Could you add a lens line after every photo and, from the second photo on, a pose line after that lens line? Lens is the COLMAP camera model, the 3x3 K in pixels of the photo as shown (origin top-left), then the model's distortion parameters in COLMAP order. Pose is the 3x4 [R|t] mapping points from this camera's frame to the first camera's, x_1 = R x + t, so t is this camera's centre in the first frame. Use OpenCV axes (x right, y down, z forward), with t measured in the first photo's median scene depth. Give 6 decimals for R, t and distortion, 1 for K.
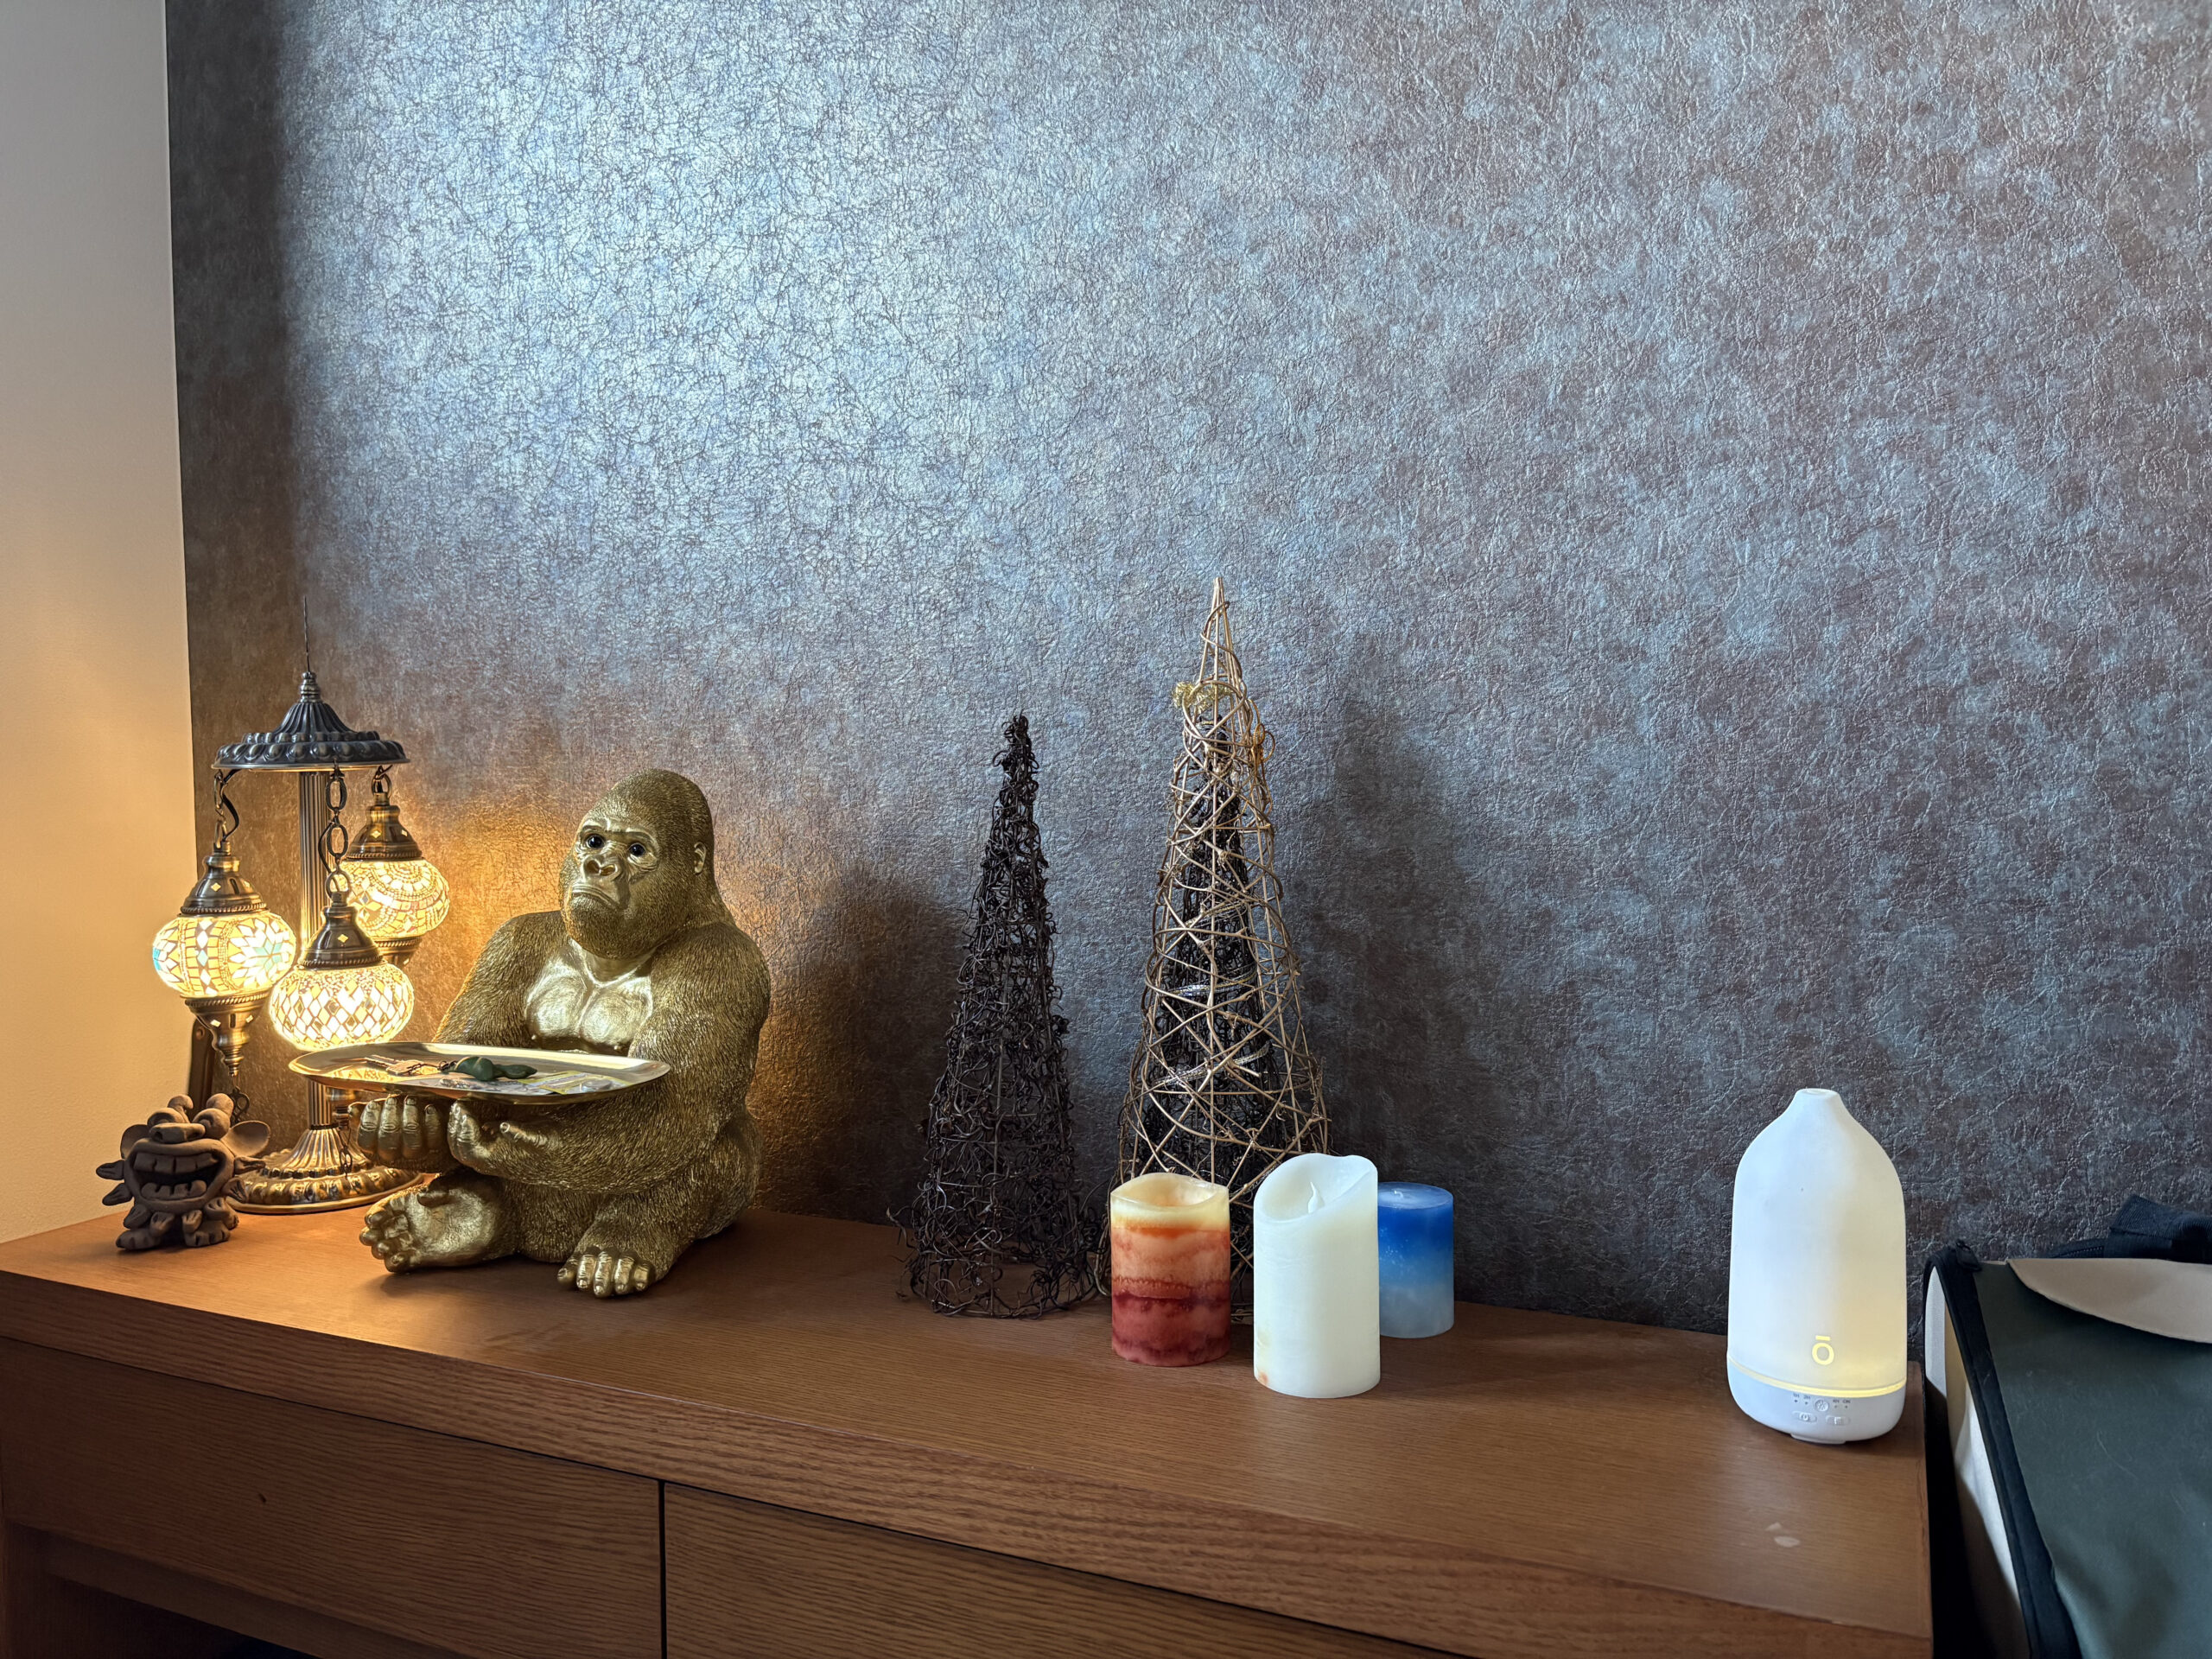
lens RADIAL K [[1673.4, 0, 1093.2], [0, 1673.4, 837.1], [0, 0, 1]] dist [0.032450, -0.031550]
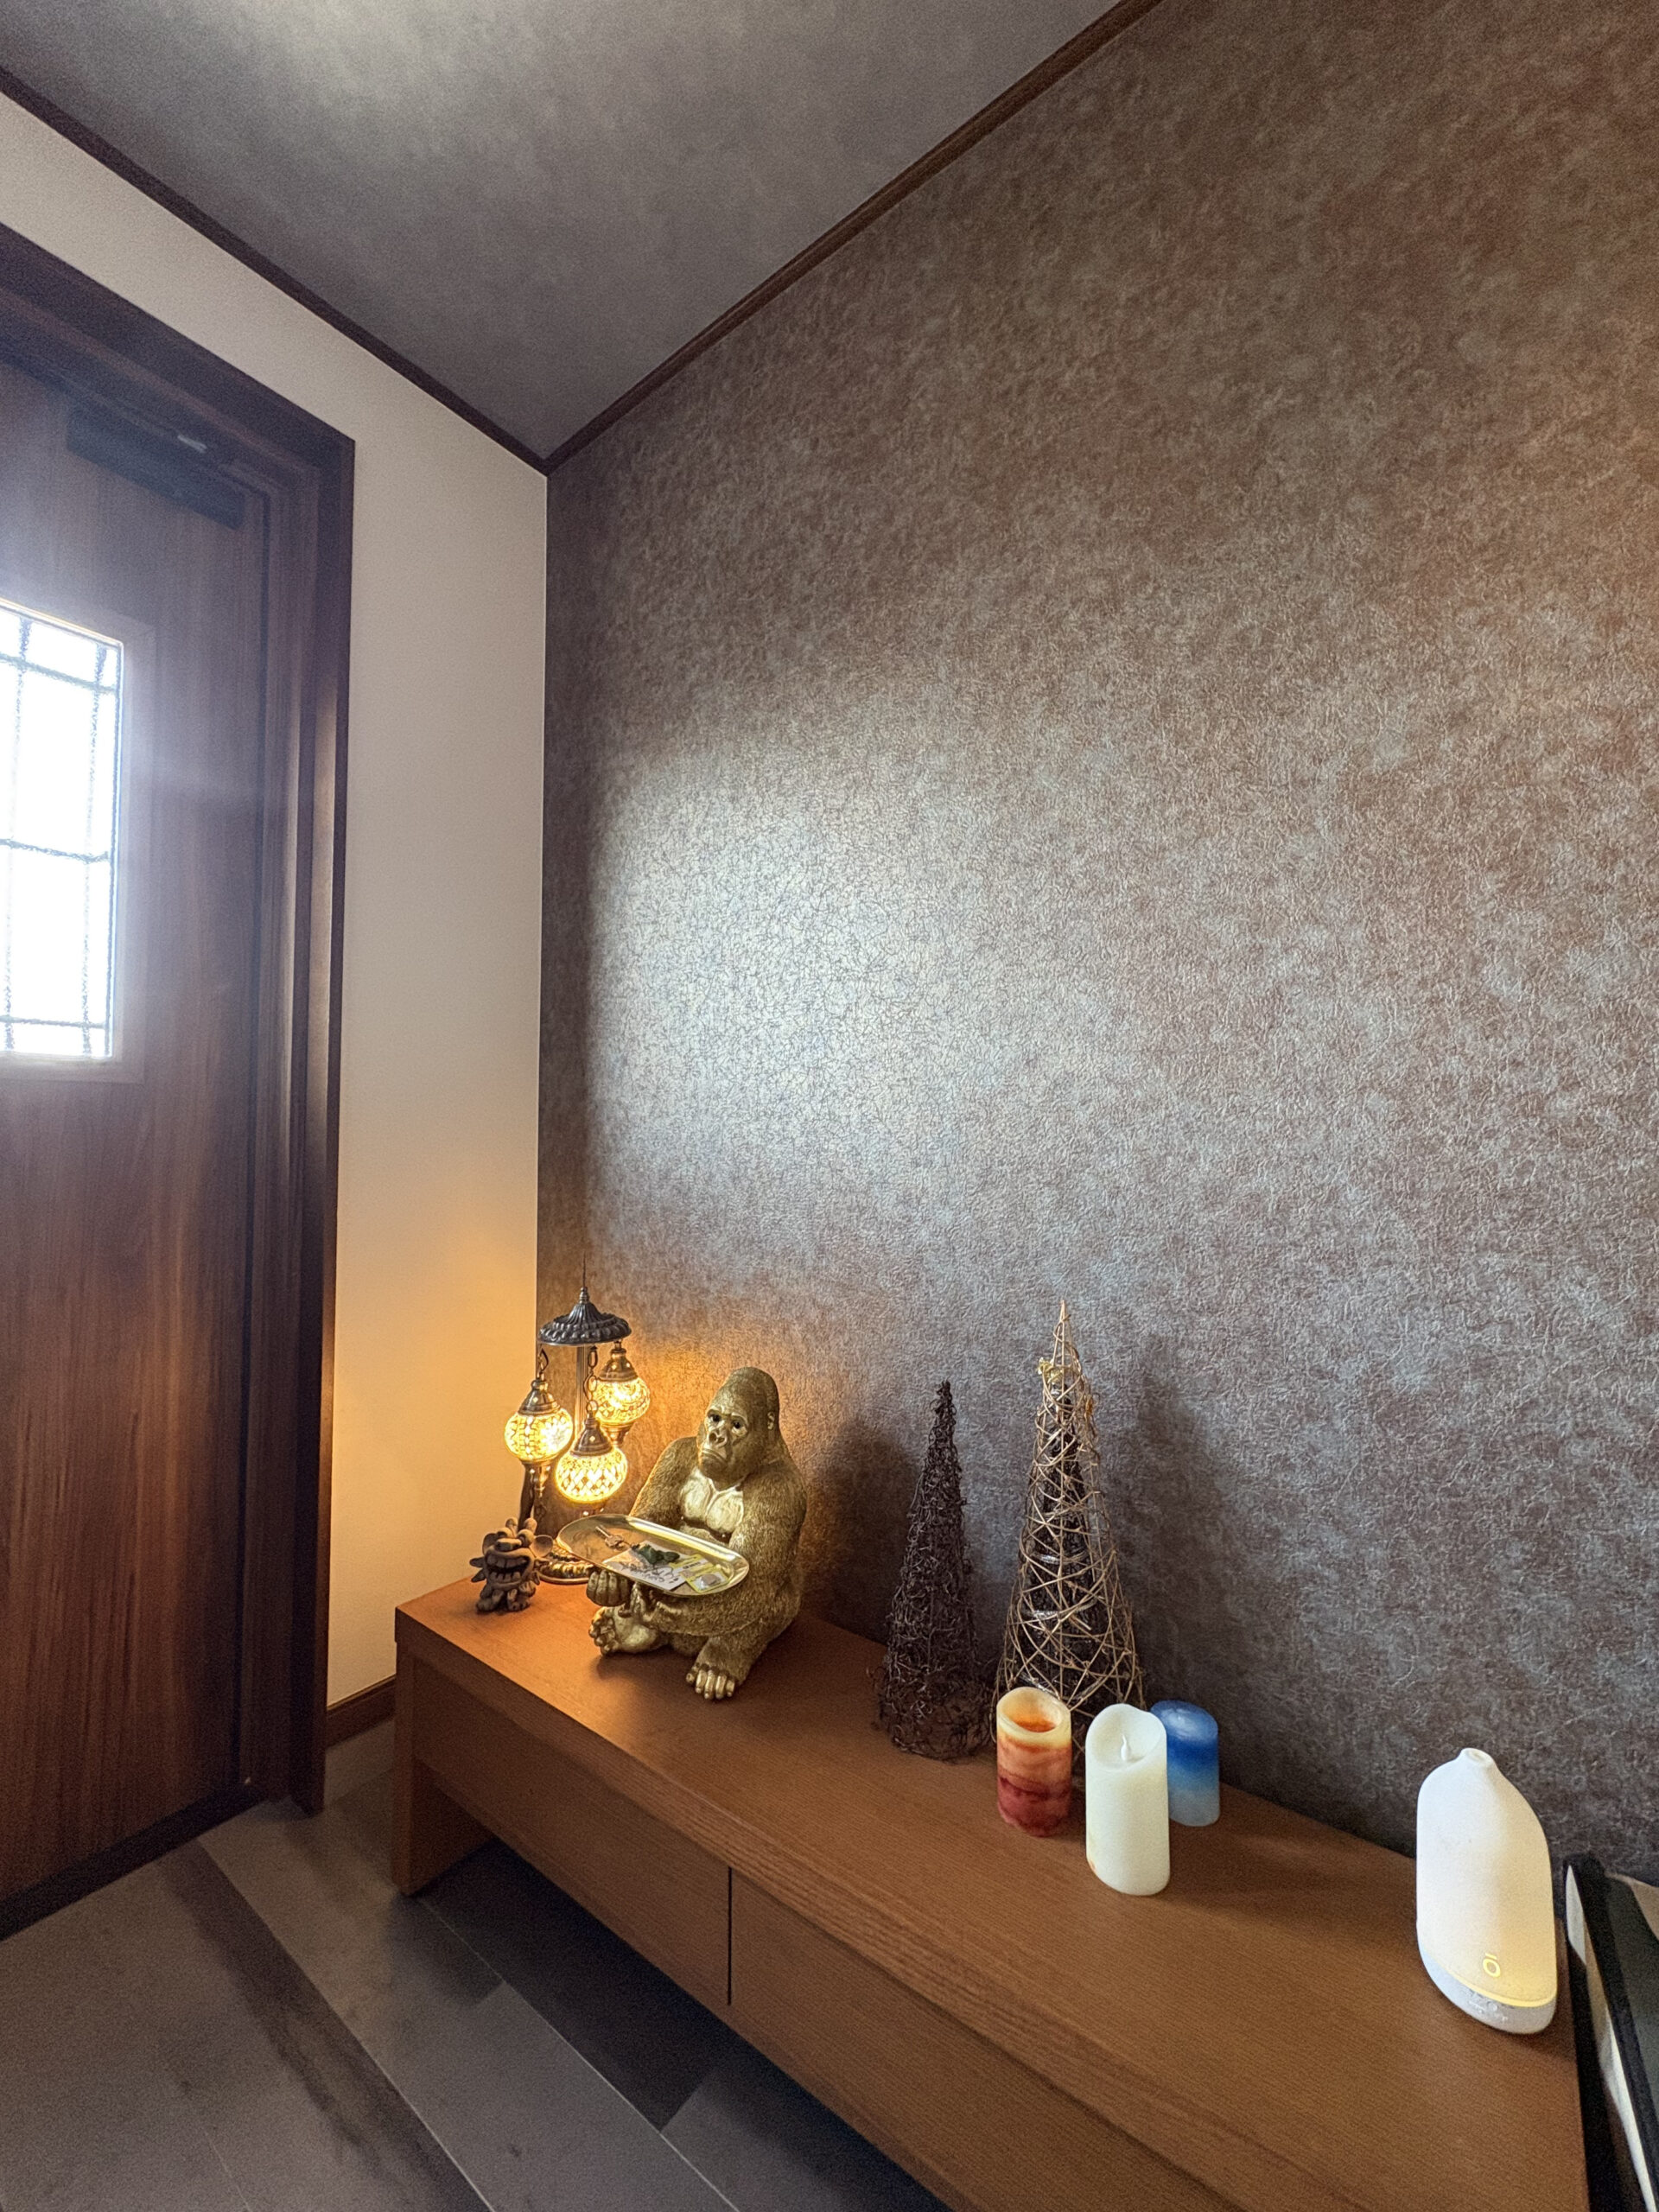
lens RADIAL K [[877.7, 0, 822.2], [0, 877.7, 1103.6], [0, 0, 1]] dist [-0.002048, 0.000372]
pose [[0.977737, -0.001023, -0.209832, 0.022205], [-0.019327, 0.995298, -0.094912, -0.270501], [0.208942, 0.096854, 0.973120, 0.055920]]
